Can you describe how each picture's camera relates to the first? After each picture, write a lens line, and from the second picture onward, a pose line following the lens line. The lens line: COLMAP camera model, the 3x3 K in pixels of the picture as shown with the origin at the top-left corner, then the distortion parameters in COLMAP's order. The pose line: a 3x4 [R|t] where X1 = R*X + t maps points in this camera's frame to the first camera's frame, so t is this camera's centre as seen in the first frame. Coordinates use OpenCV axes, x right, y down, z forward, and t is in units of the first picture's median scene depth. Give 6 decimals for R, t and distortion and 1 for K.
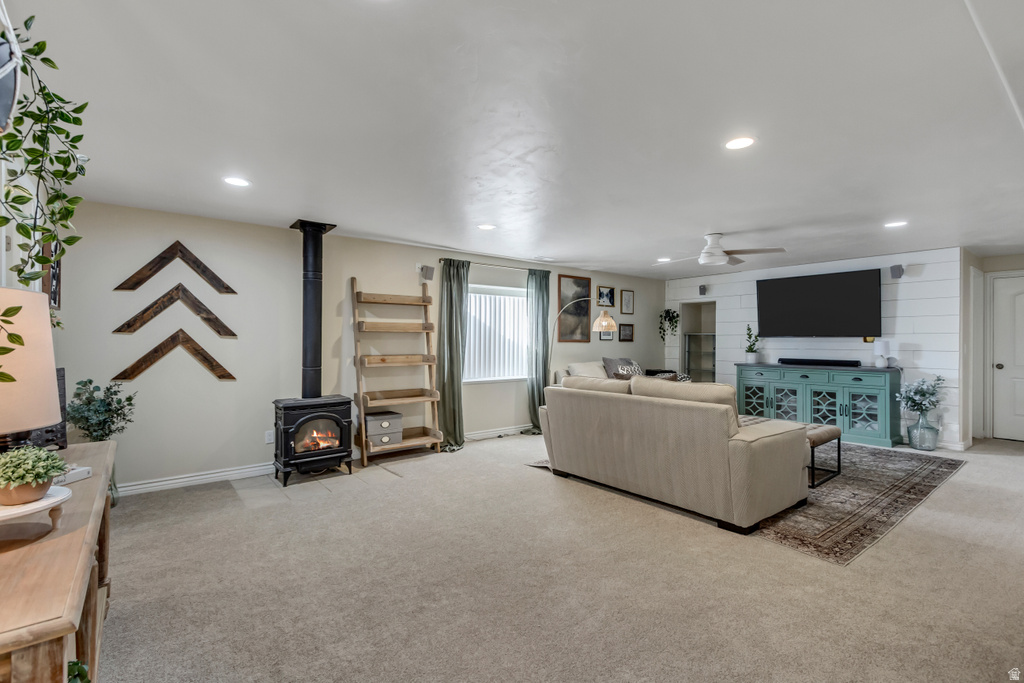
lens RADIAL K [[473.3, 0, 512.9], [0, 473.3, 339.8], [0, 0, 1]] dist [0.012183, -0.003705]
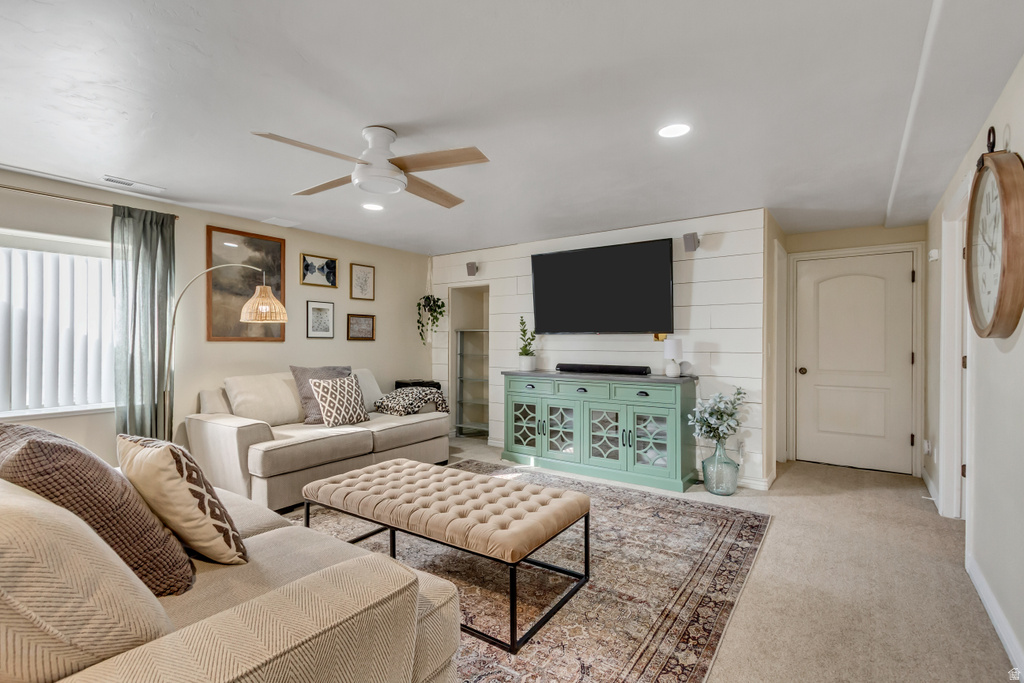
lens RADIAL K [[473.3, 0, 514.8], [0, 473.3, 341.5], [0, 0, 1]] dist [0.012183, -0.003705]
pose [[0.960875, -0.000918, 0.276982, 0.378026], [0.000380, 0.999998, 0.001996, 0.005377], [-0.276983, -0.001813, 0.960873, 0.415319]]
